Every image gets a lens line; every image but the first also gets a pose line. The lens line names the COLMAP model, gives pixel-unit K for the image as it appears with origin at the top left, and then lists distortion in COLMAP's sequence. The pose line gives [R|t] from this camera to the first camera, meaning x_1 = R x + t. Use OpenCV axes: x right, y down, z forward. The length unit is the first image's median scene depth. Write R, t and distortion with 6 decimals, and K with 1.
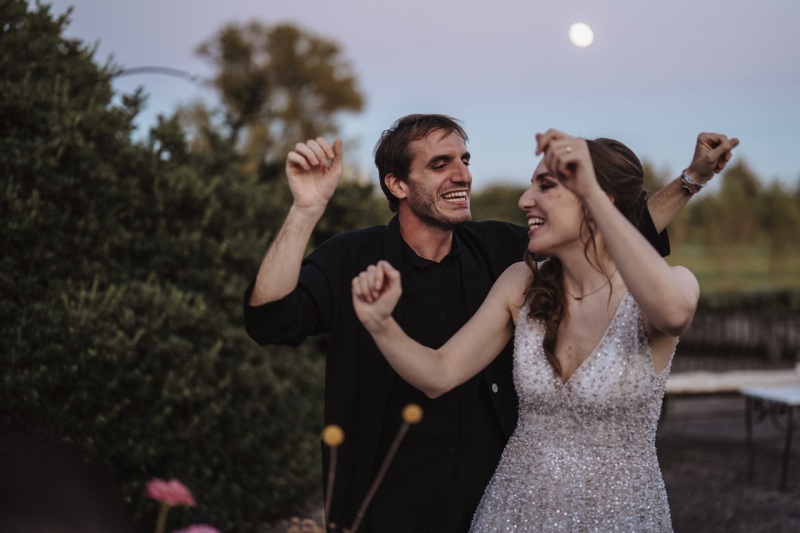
lens RADIAL K [[1118.9, 0, 400.0], [0, 1118.9, 266.5], [0, 0, 1]] dist [-0.115289, 0.938717]
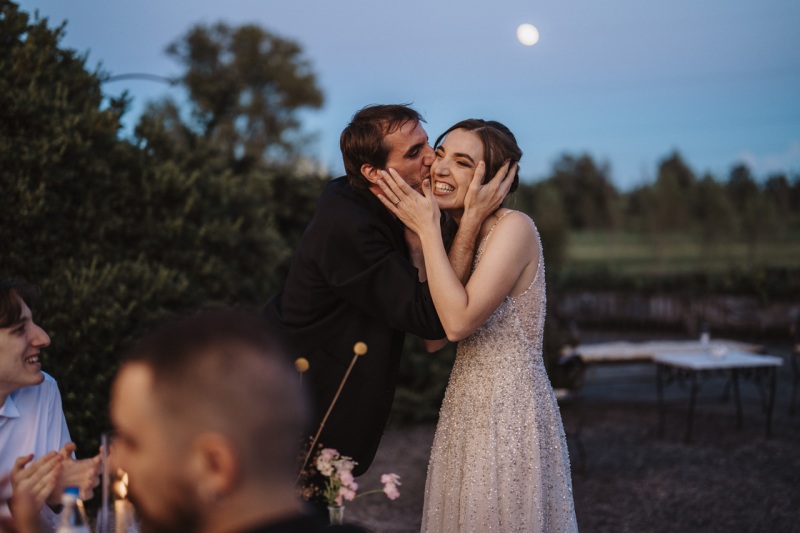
lens RADIAL K [[1118.9, 0, 400.0], [0, 1118.9, 266.5], [0, 0, 1]] dist [-0.115289, 0.938717]
pose [[0.999317, -0.000712, 0.036938, 0.003464], [0.000361, 0.999955, 0.009501, 0.007881], [-0.036943, -0.009482, 0.999272, -0.163650]]
